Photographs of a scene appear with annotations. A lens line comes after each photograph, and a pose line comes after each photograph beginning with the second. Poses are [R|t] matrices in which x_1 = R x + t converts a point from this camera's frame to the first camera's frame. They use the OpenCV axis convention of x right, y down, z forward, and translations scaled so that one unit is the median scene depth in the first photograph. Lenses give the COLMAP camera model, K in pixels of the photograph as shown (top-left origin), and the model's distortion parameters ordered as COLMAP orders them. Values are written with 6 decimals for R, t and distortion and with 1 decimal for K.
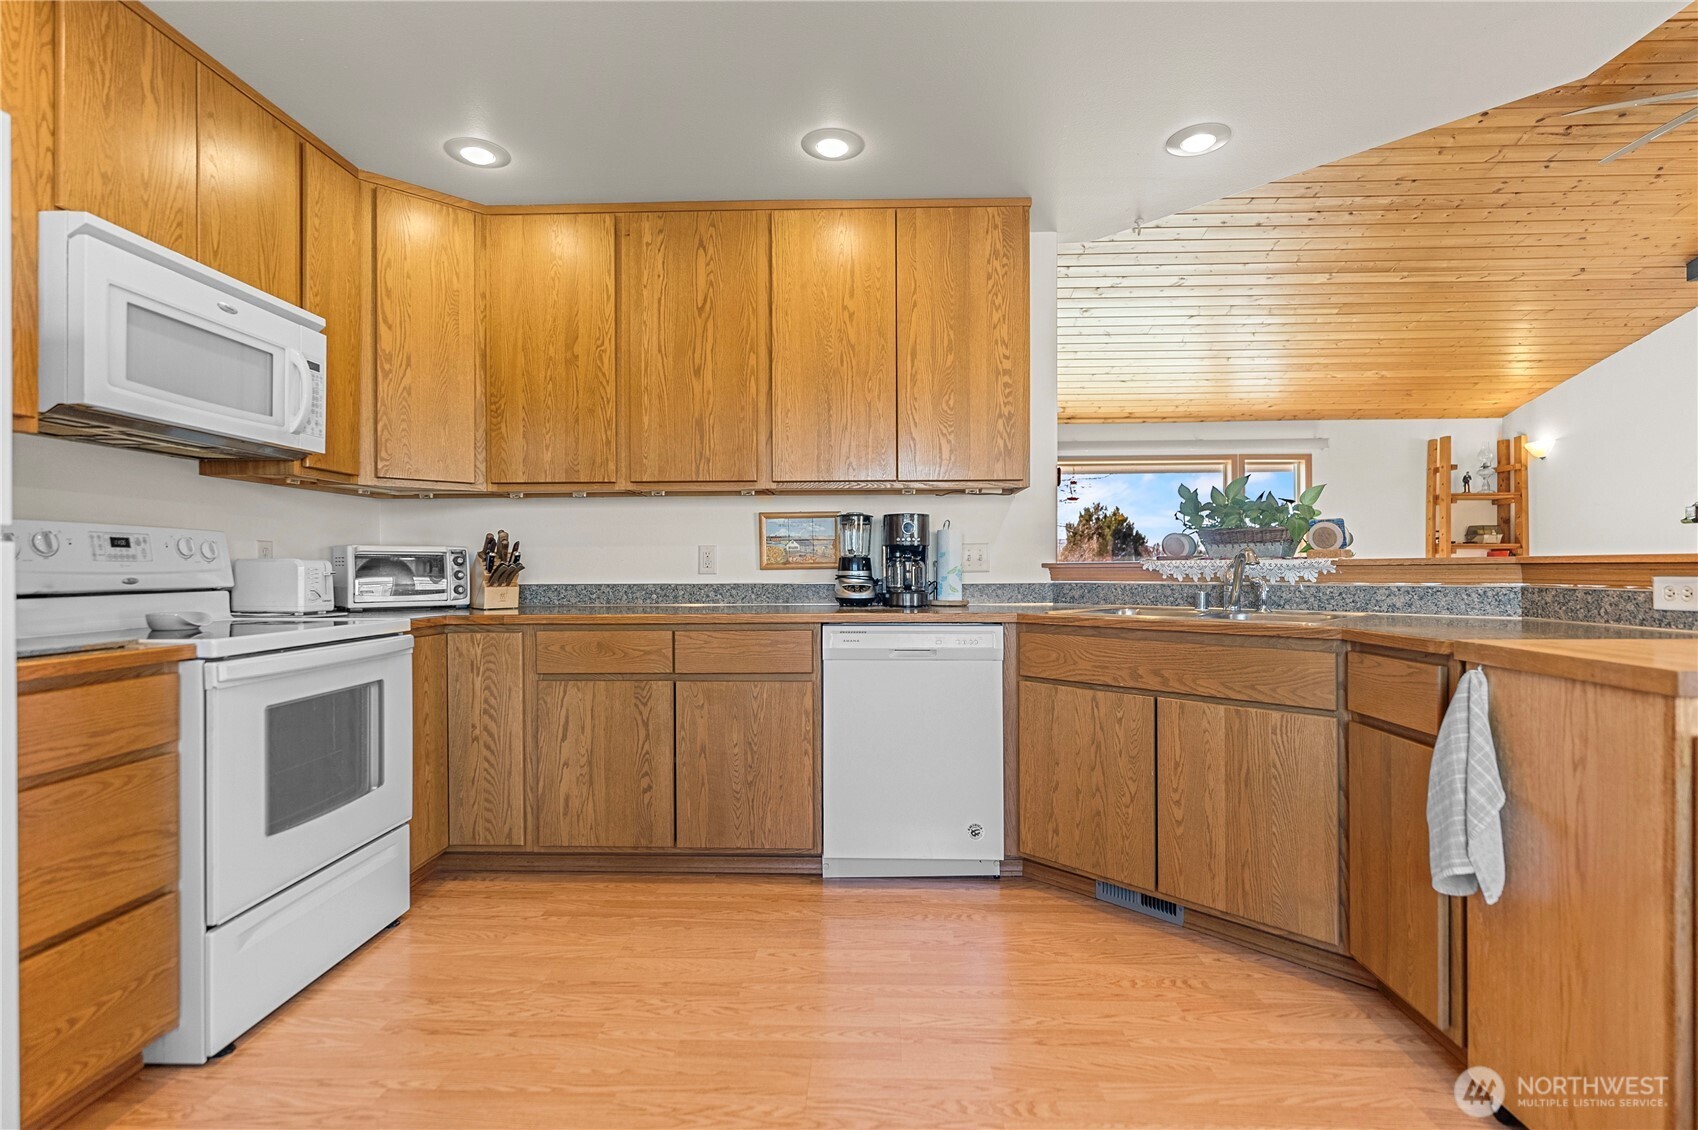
lens RADIAL K [[799.1, 0, 847.7], [0, 799.1, 564.0], [0, 0, 1]] dist [-0.002316, -0.000413]
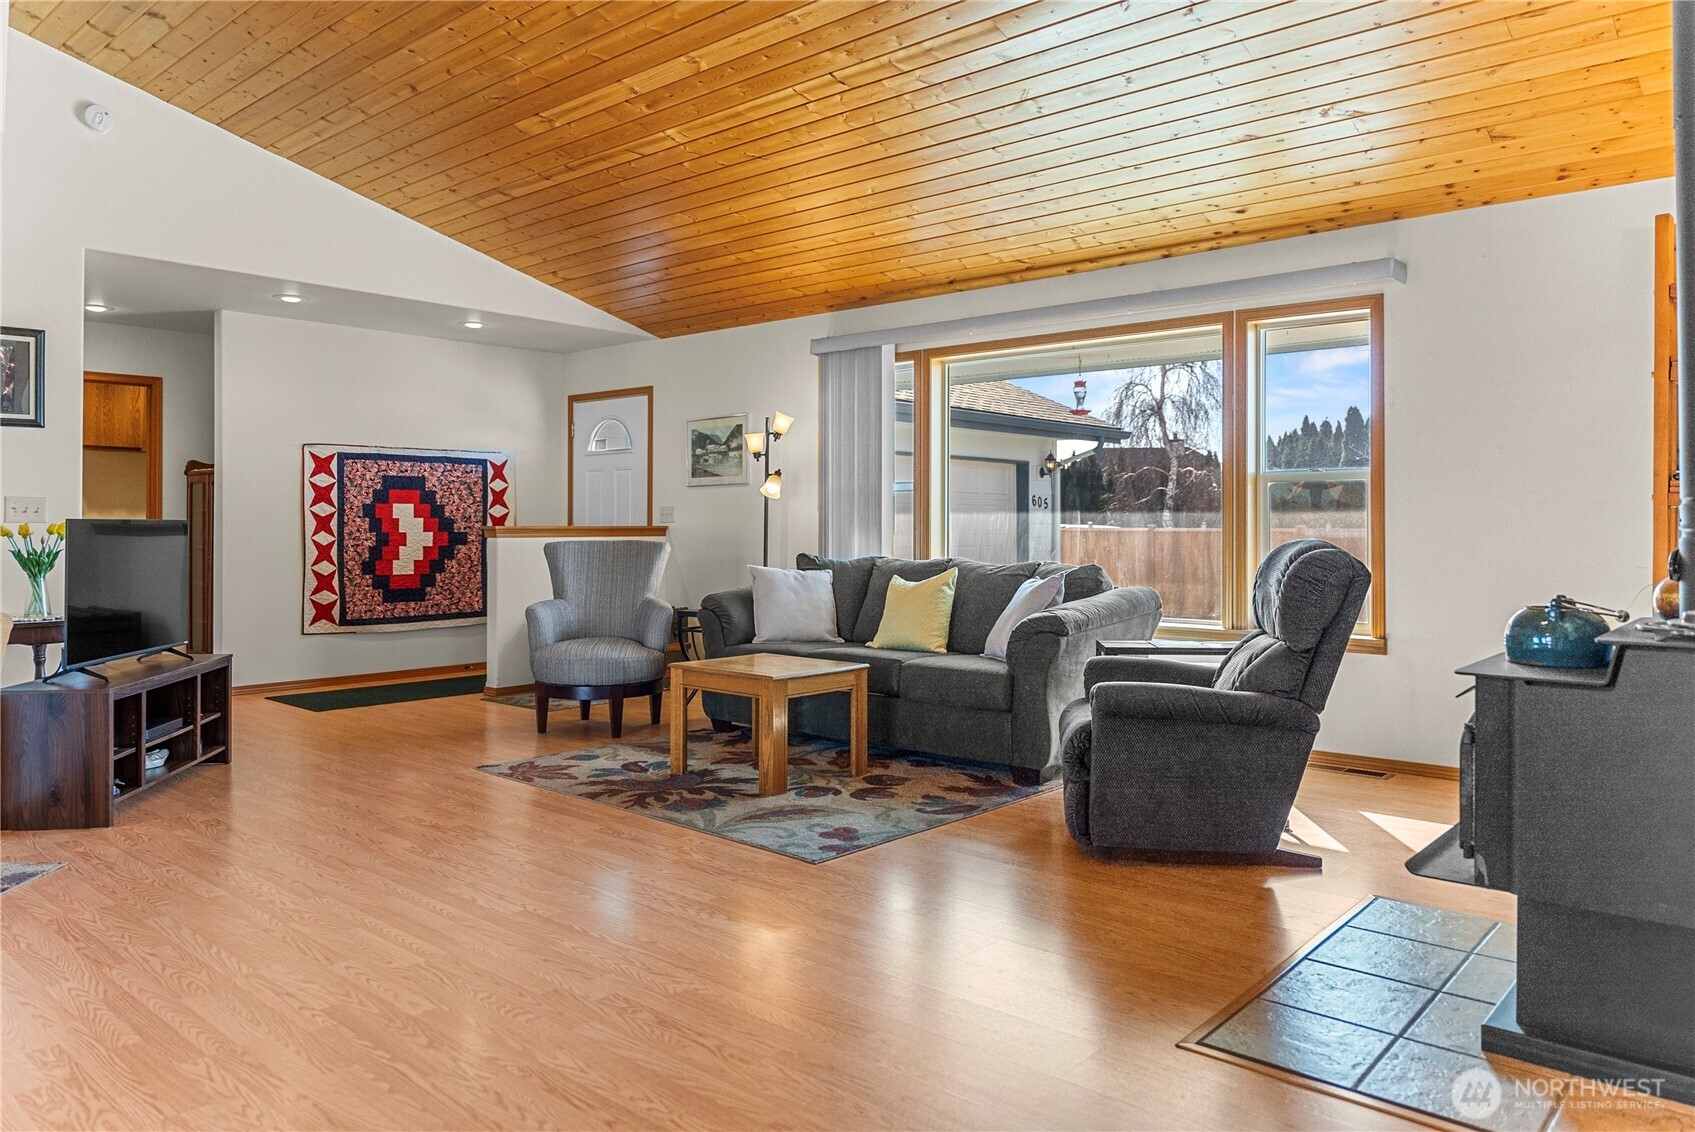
lens RADIAL K [[1152.4, 0, 881.6], [0, 1152.4, 521.1], [0, 0, 1]] dist [-0.014992, -0.006111]
pose [[0.785707, 0.002874, -0.618592, 1.961323], [-0.002453, 0.999996, 0.001531, -0.012355], [0.618594, 0.000315, 0.785711, 0.745425]]
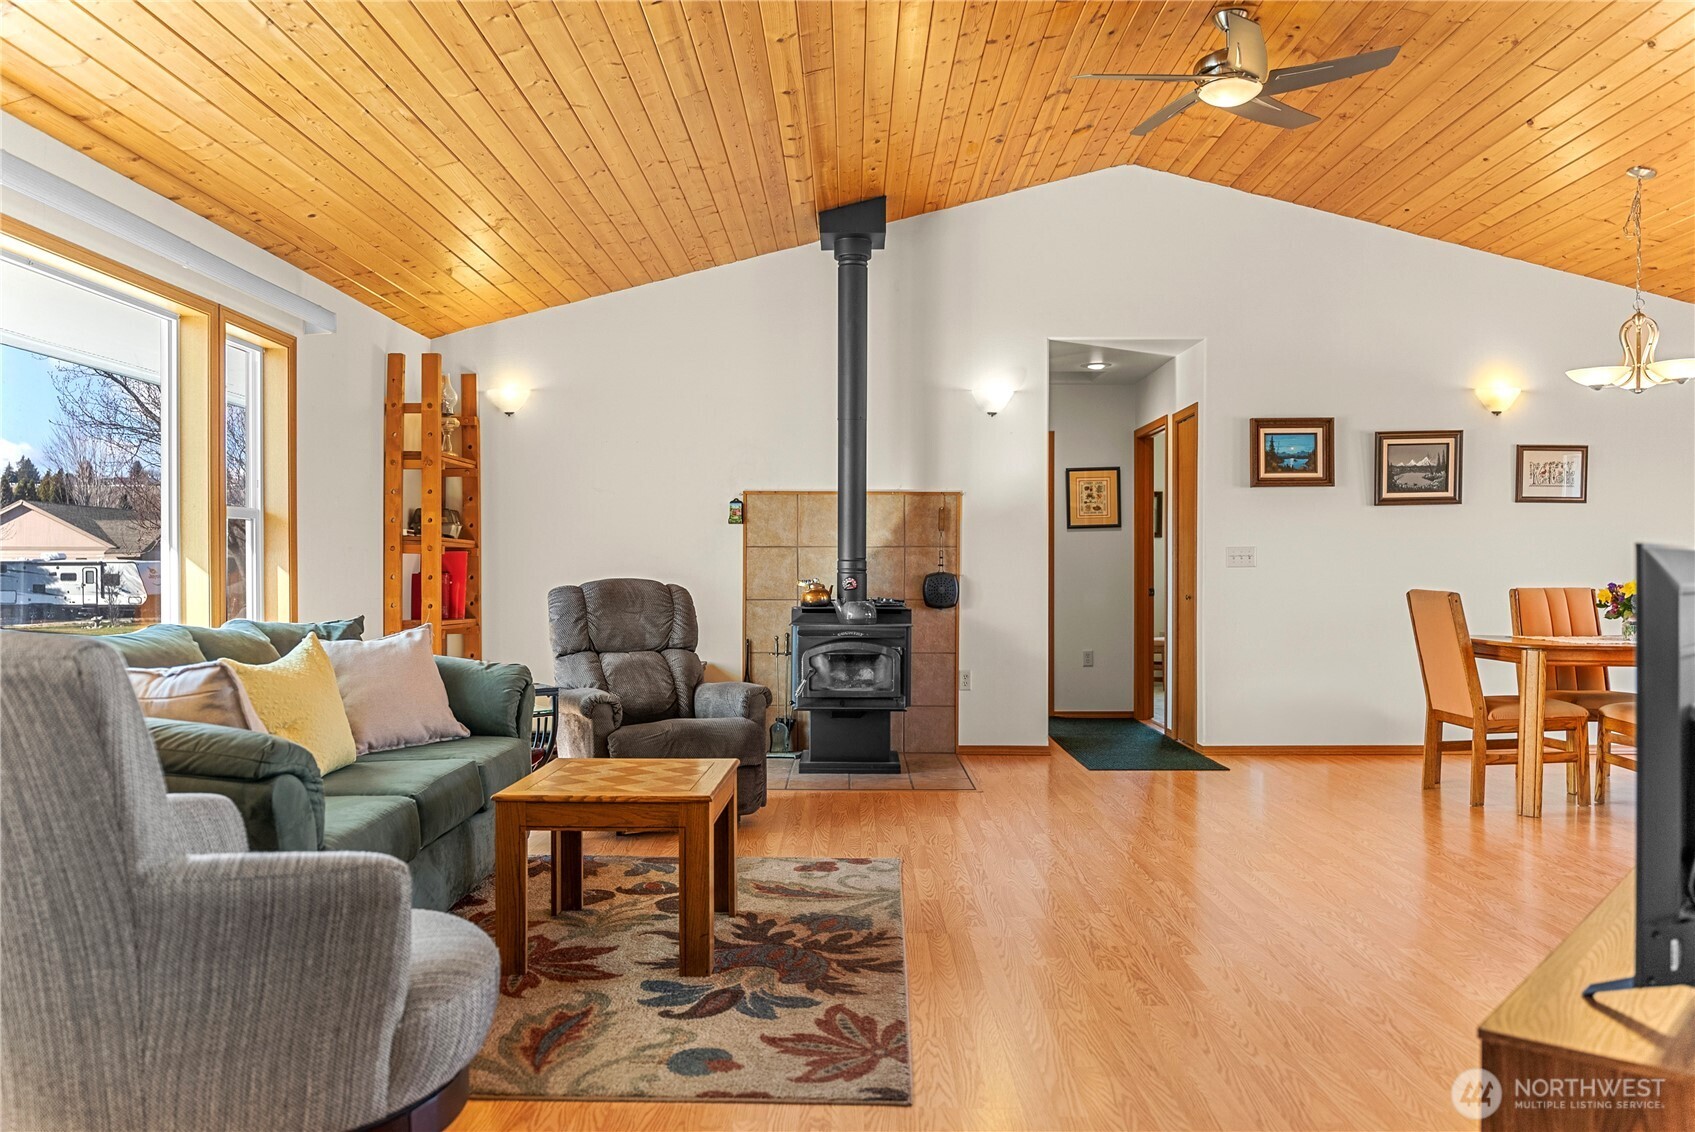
lens RADIAL K [[1265.7, 0, 850.1], [0, 1265.7, 567.1], [0, 0, 1]] dist [-0.007145, -0.002535]
pose [[-0.032412, 0.000668, 0.999474, -0.422296], [0.003465, 0.999994, -0.000556, -0.001766], [-0.999469, 0.003445, -0.032414, 1.788963]]
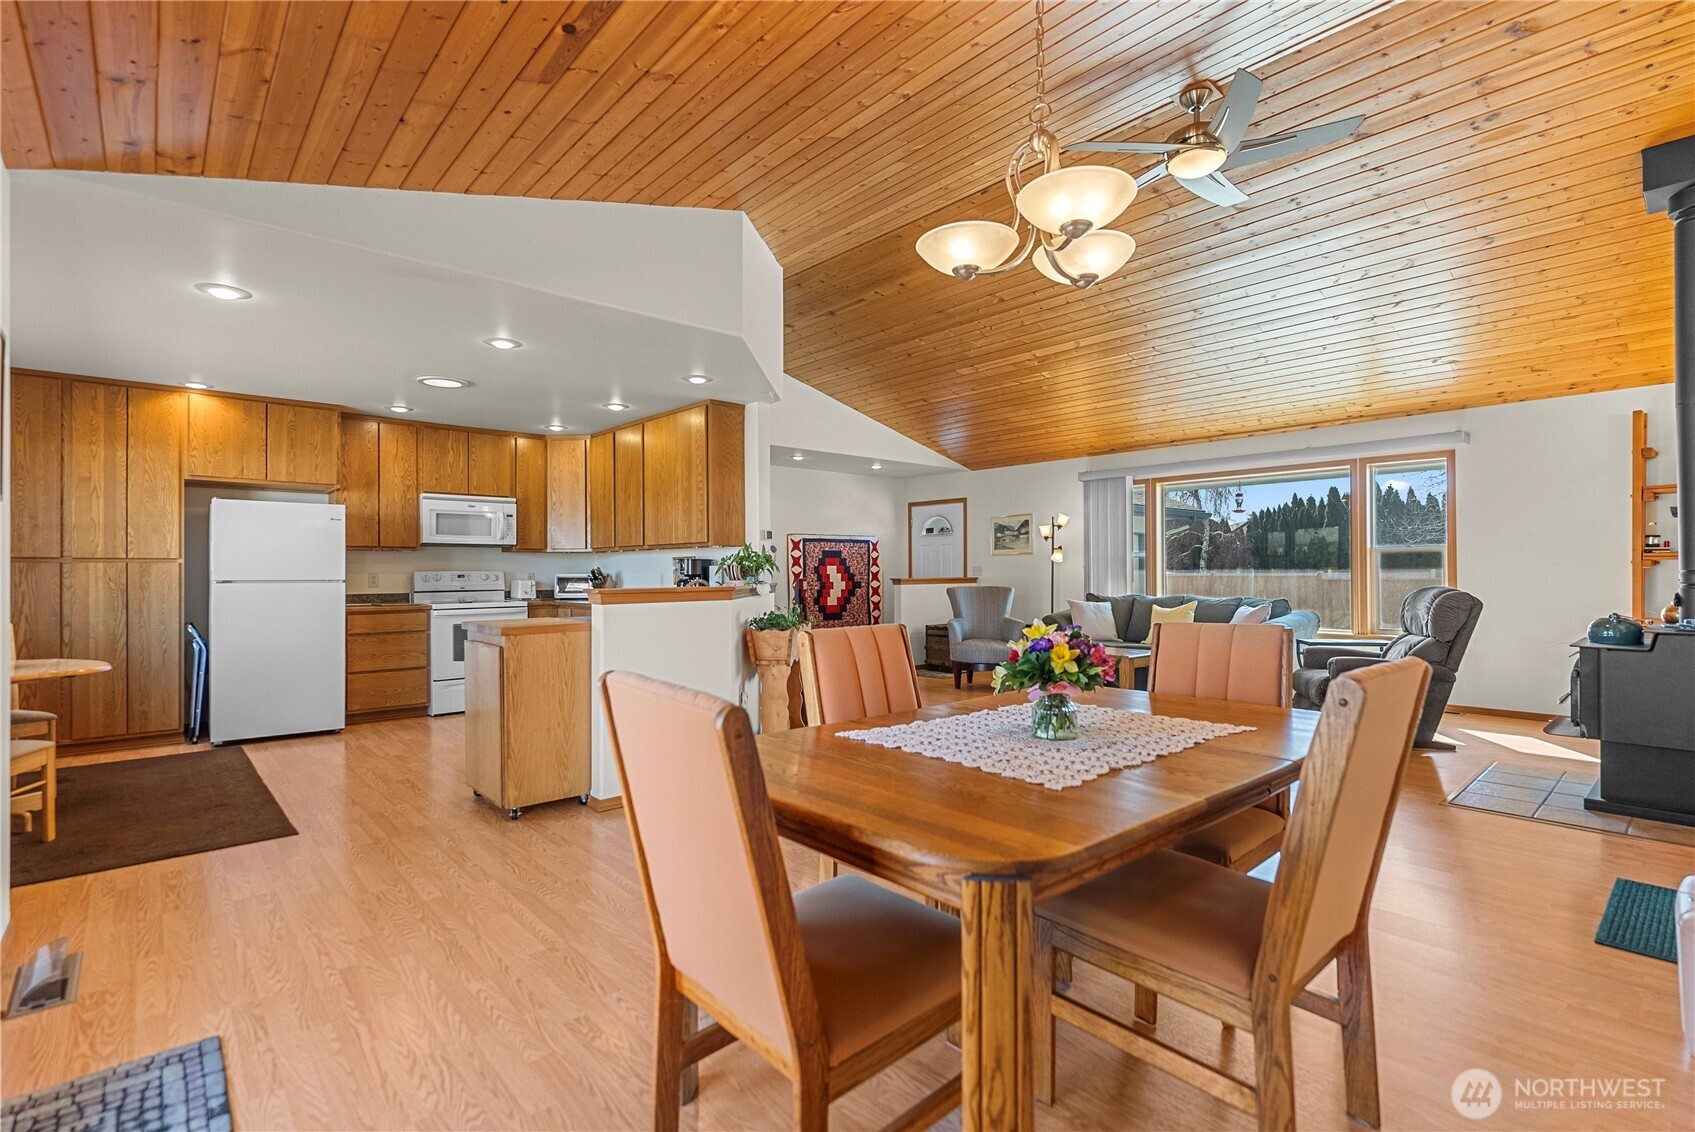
lens RADIAL K [[797.7, 0, 854.8], [0, 797.7, 567.2], [0, 0, 1]] dist [-0.002316, -0.000413]
pose [[0.699459, -0.003358, -0.714665, 1.892776], [0.005122, 0.999987, 0.000314, -0.041384], [0.714655, -0.003880, 0.699467, -0.126771]]
